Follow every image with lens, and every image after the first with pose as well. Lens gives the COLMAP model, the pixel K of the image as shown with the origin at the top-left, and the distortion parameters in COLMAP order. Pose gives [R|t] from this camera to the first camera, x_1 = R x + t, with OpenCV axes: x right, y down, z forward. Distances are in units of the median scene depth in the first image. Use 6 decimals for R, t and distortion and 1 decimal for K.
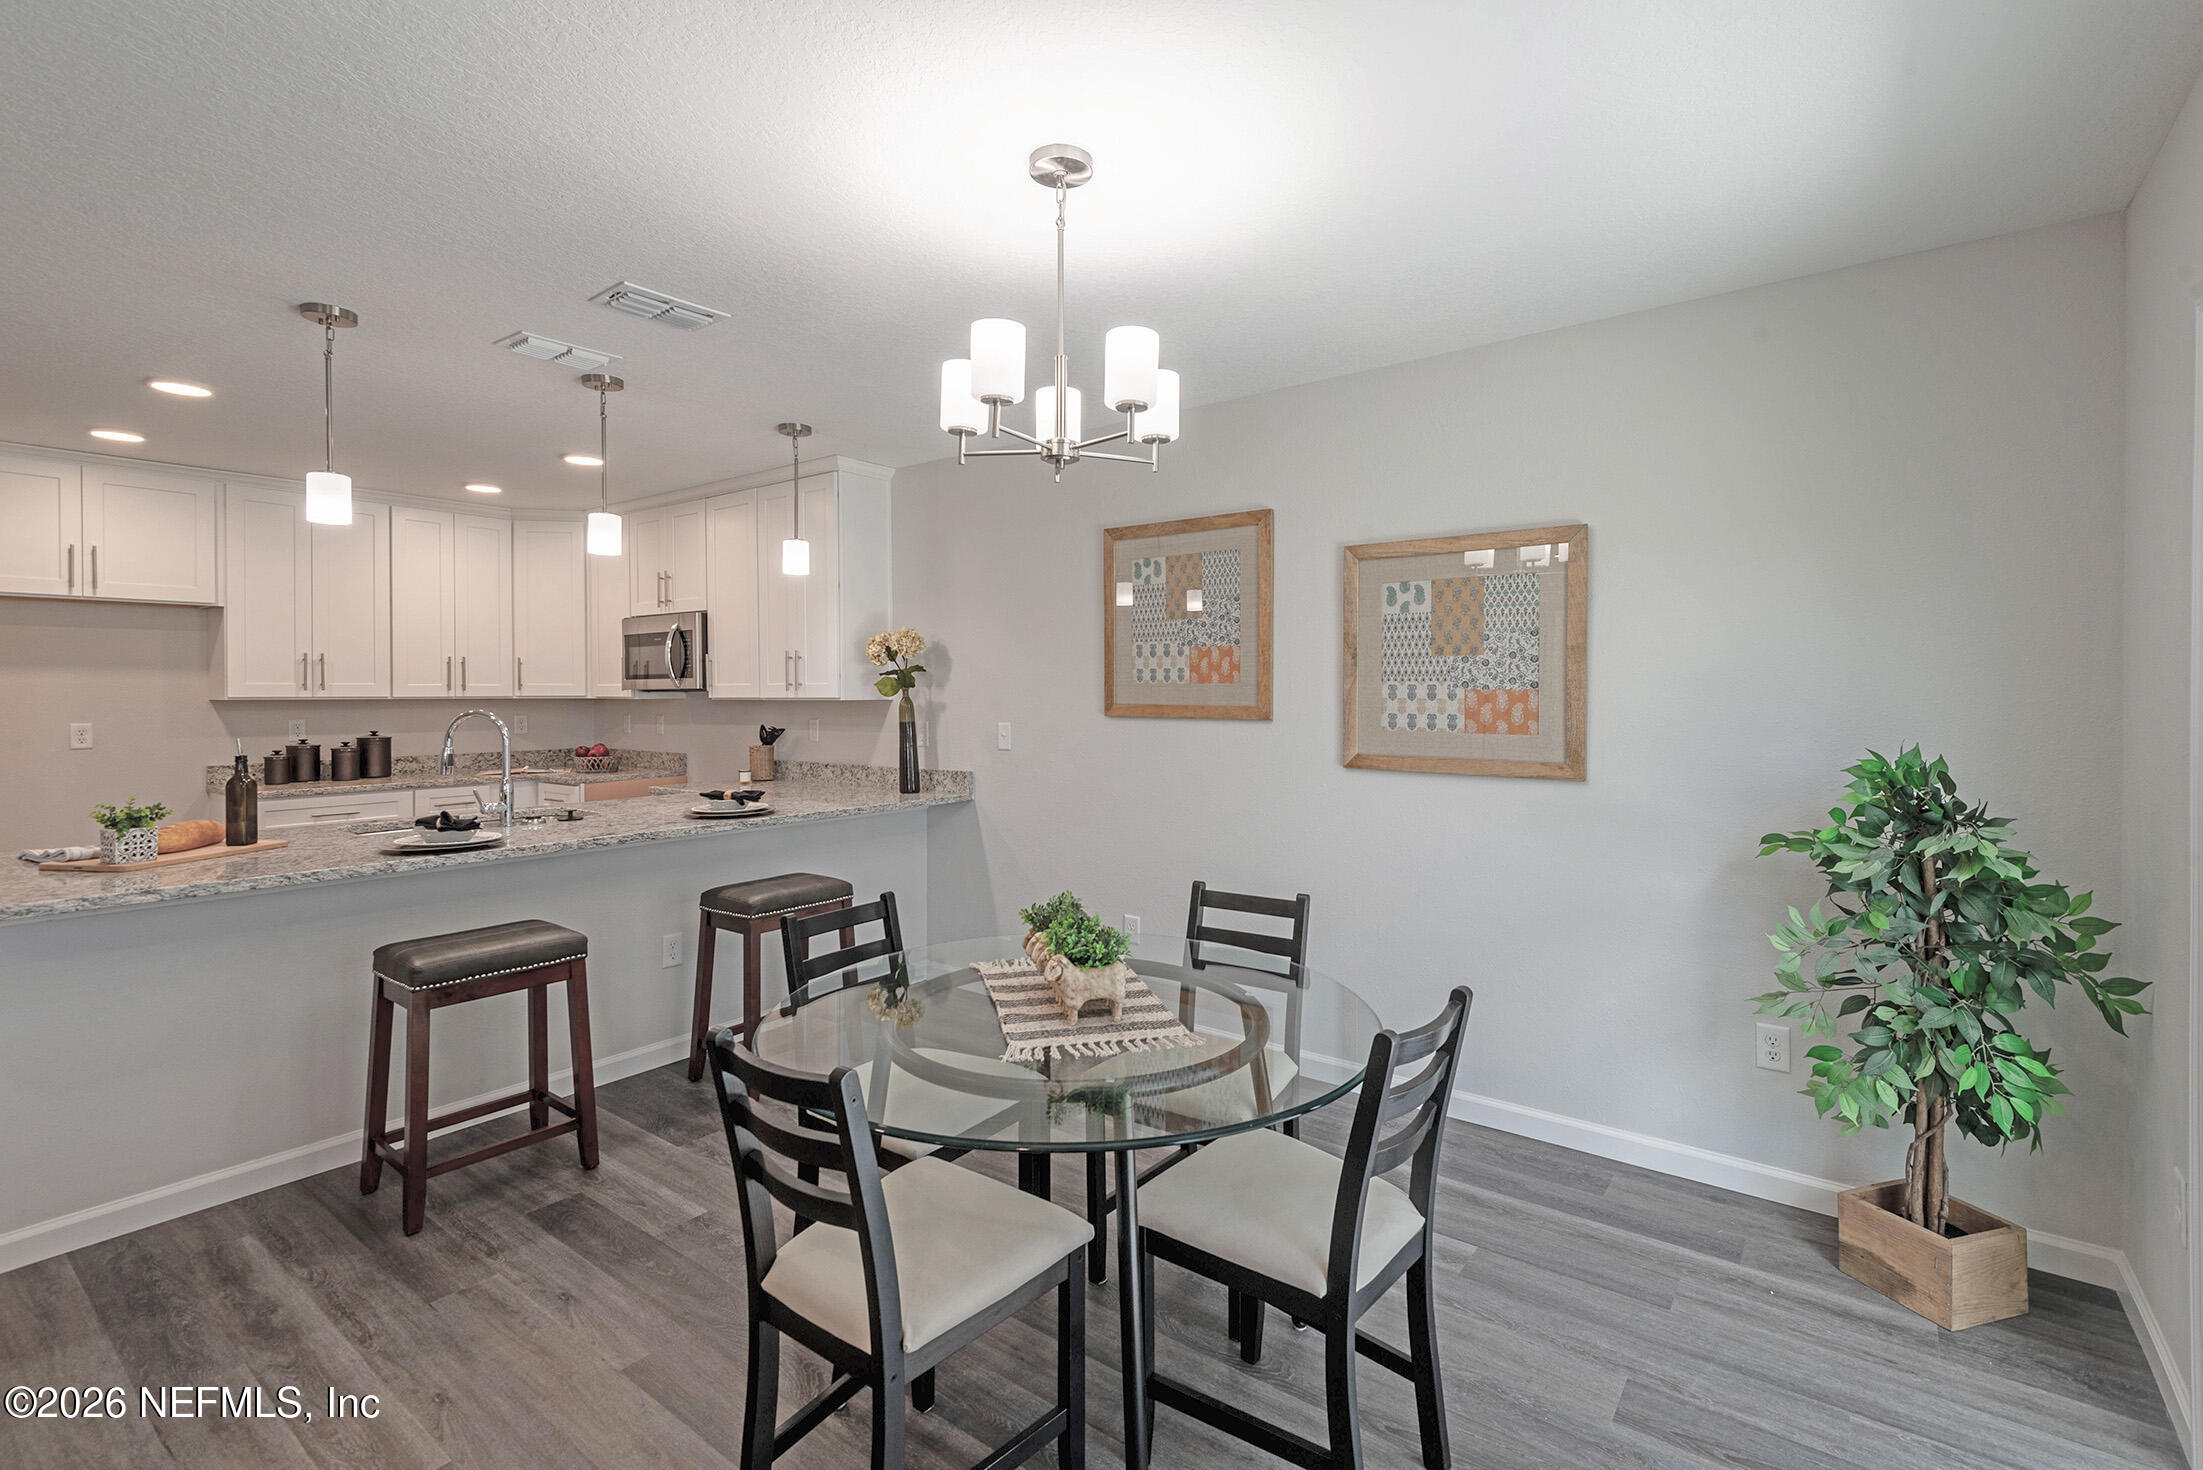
lens RADIAL K [[1007.9, 0, 1104.4], [0, 1007.9, 693.5], [0, 0, 1]] dist [0.034037, -0.018415]
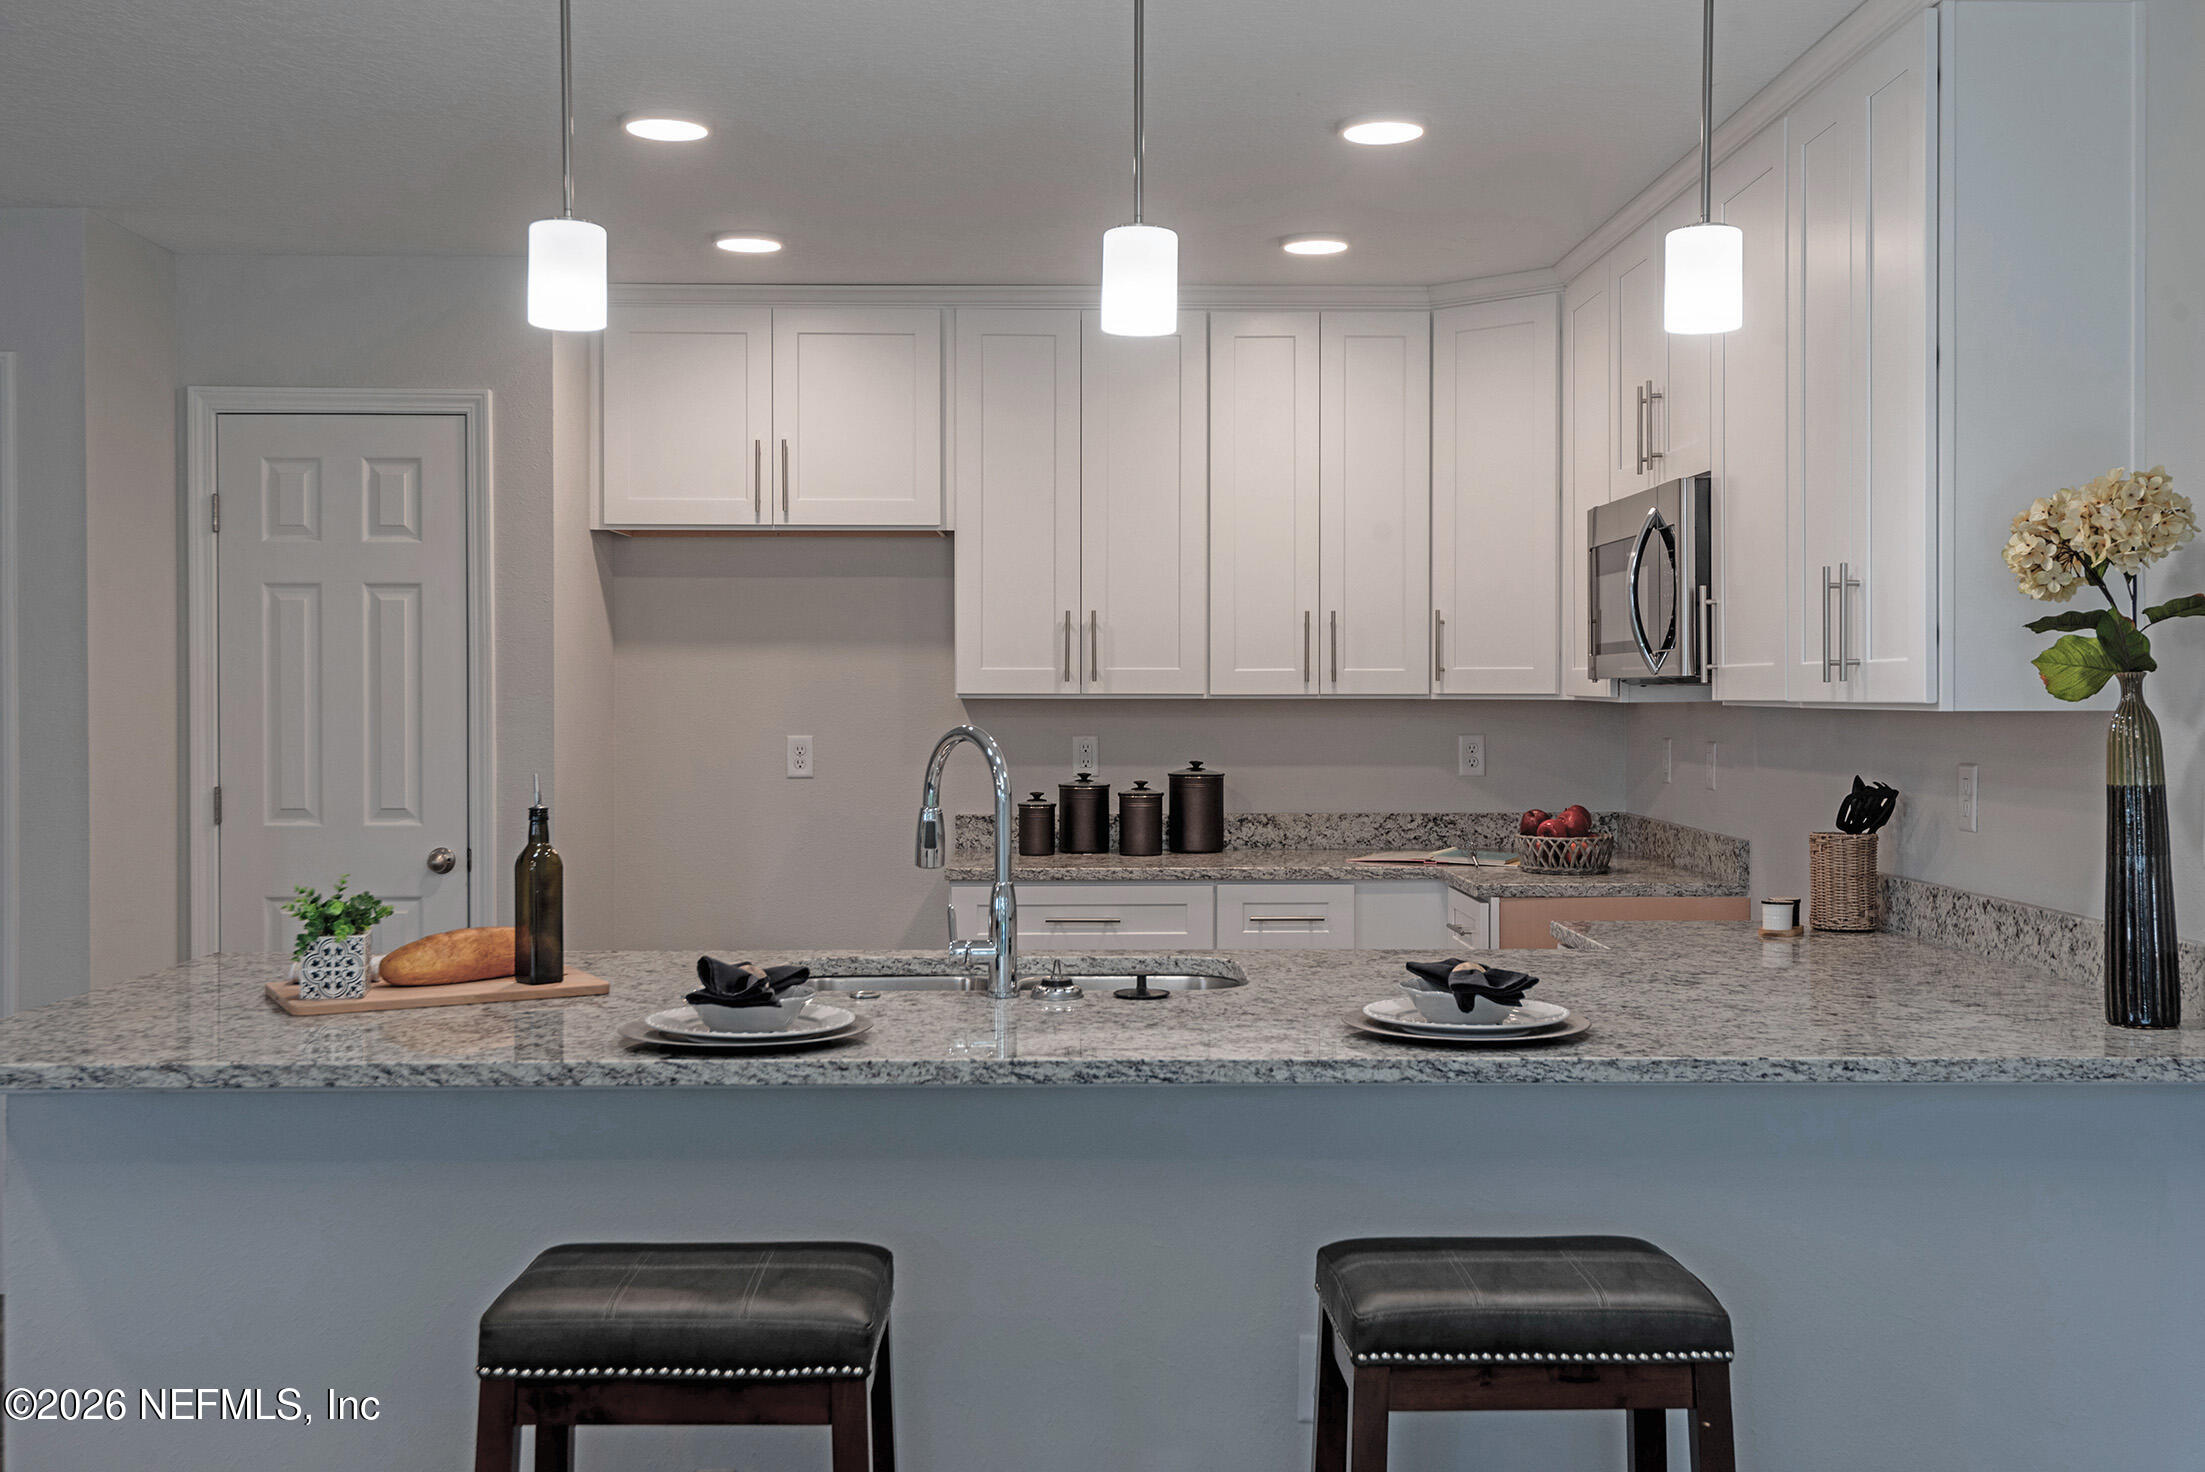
lens RADIAL K [[2139.8, 0, 1107.9], [0, 2139.8, 696.8], [0, 0, 1]] dist [0.008872, 0.004021]
pose [[0.622716, 0.005224, -0.782431, 0.110994], [-0.002533, 0.999986, 0.004660, -0.000285], [0.782444, -0.000920, 0.622720, 0.364788]]
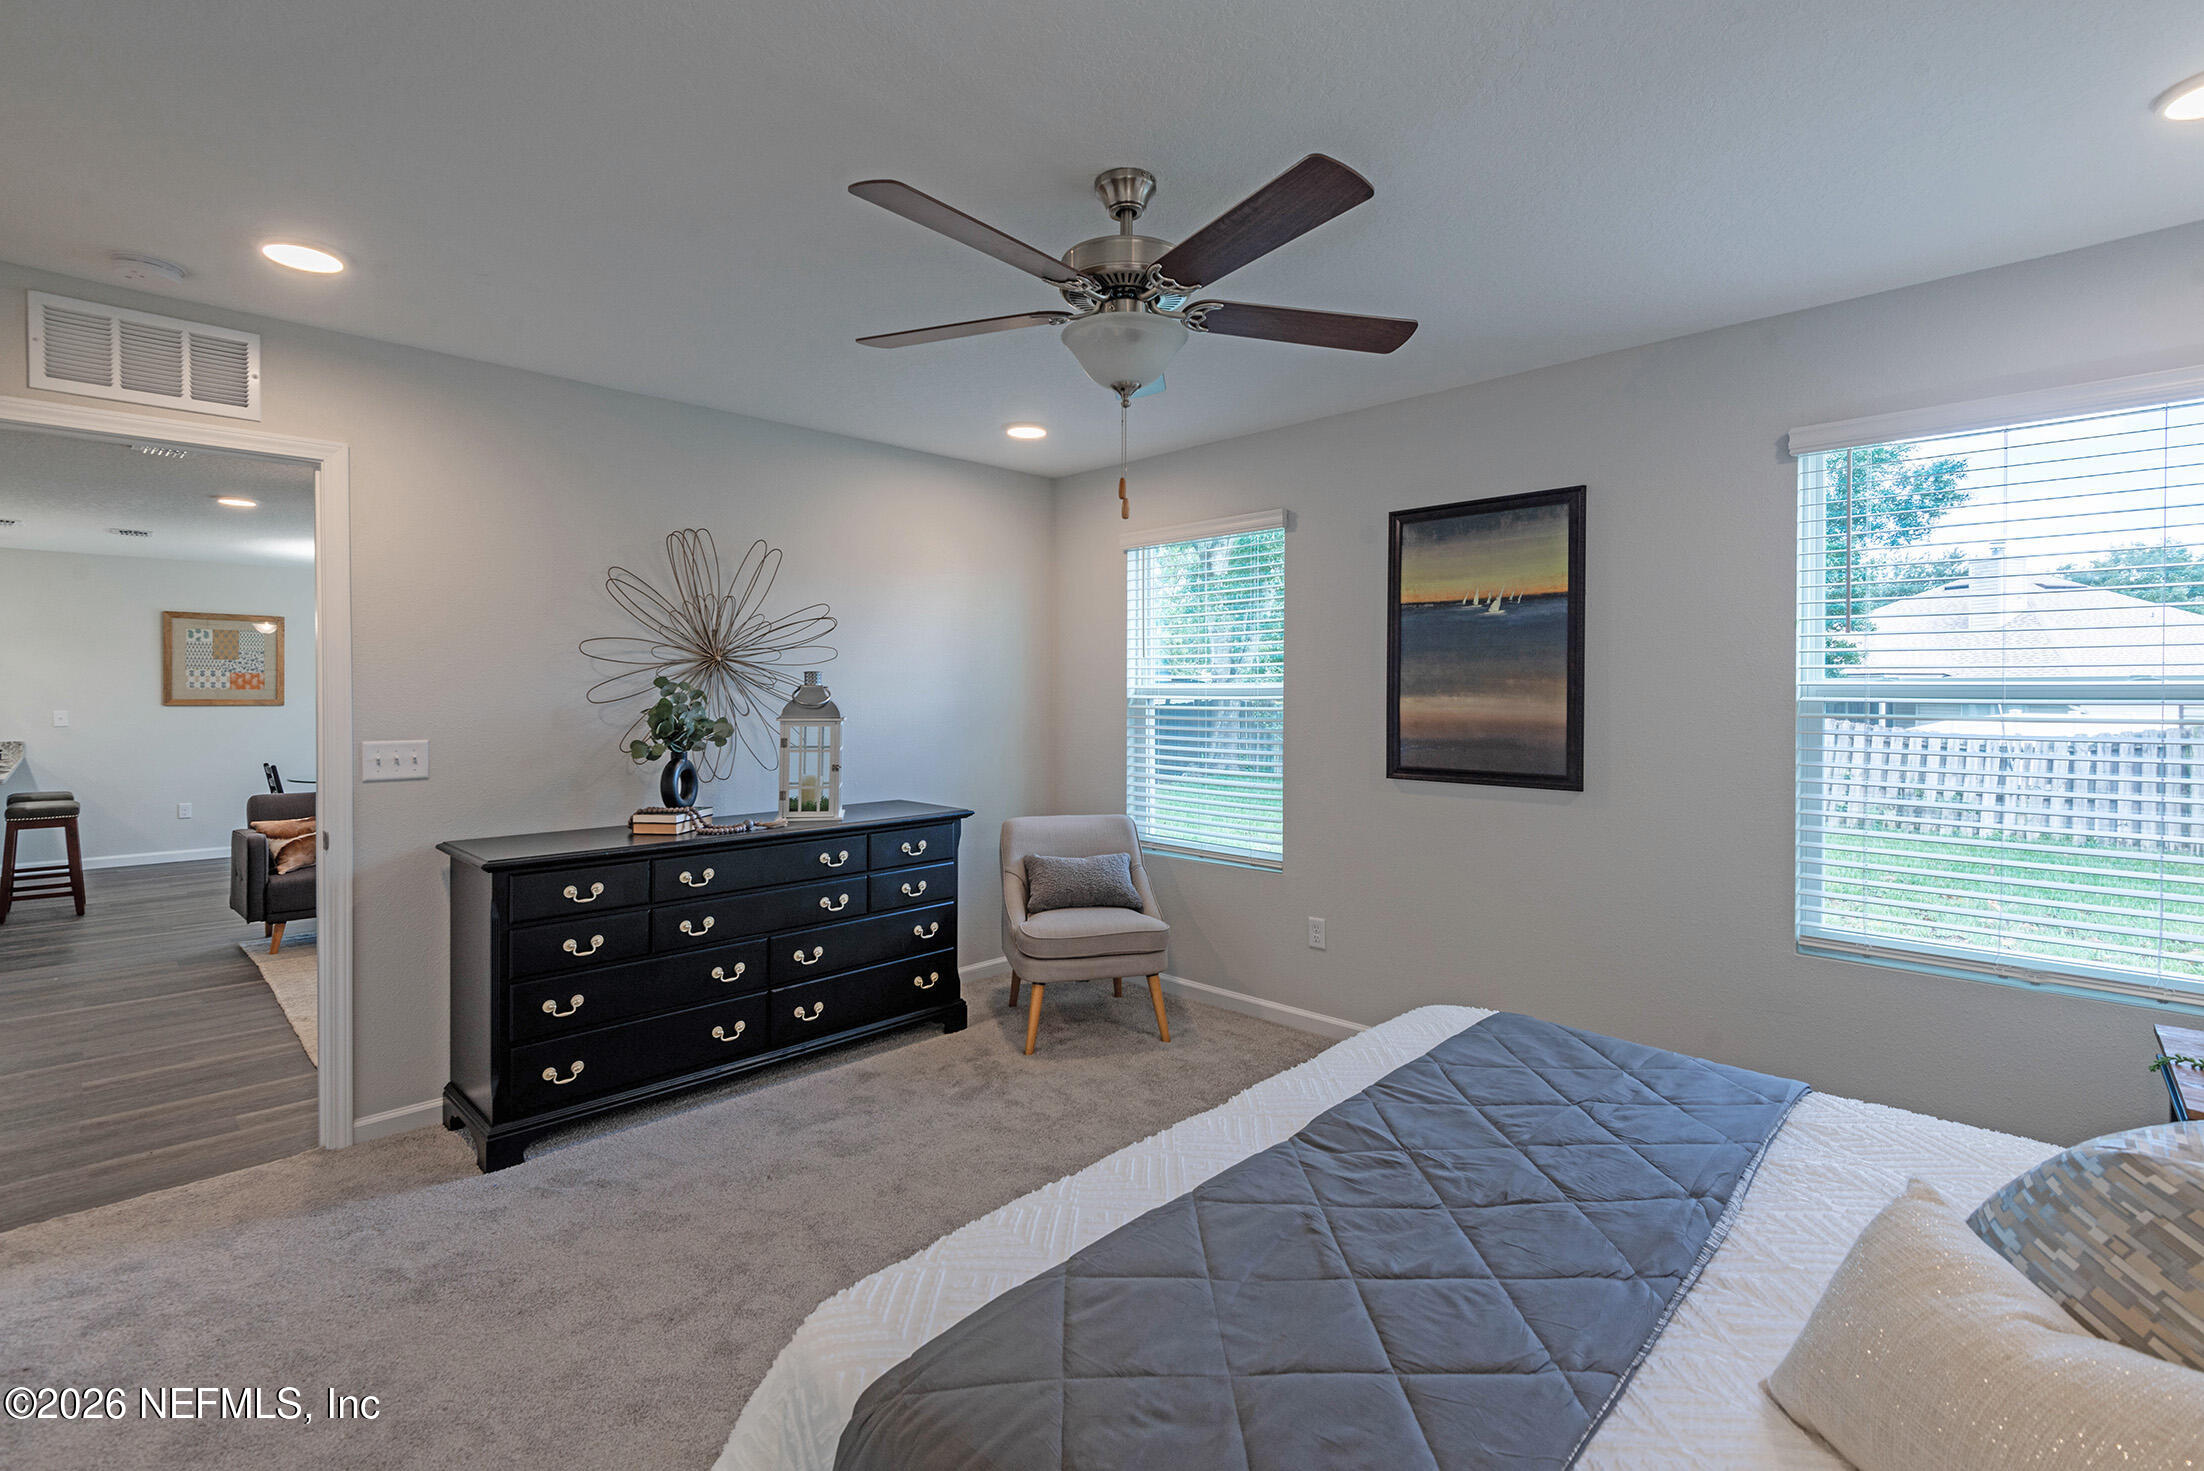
lens RADIAL K [[1006.9, 0, 1106.5], [0, 1006.9, 704.1], [0, 0, 1]] dist [0.031290, -0.018332]
pose [[0.130679, -0.011230, 0.991361, -1.601476], [-0.001739, 0.999932, 0.011557, -0.005759], [-0.991423, -0.003234, 0.130650, -1.009828]]
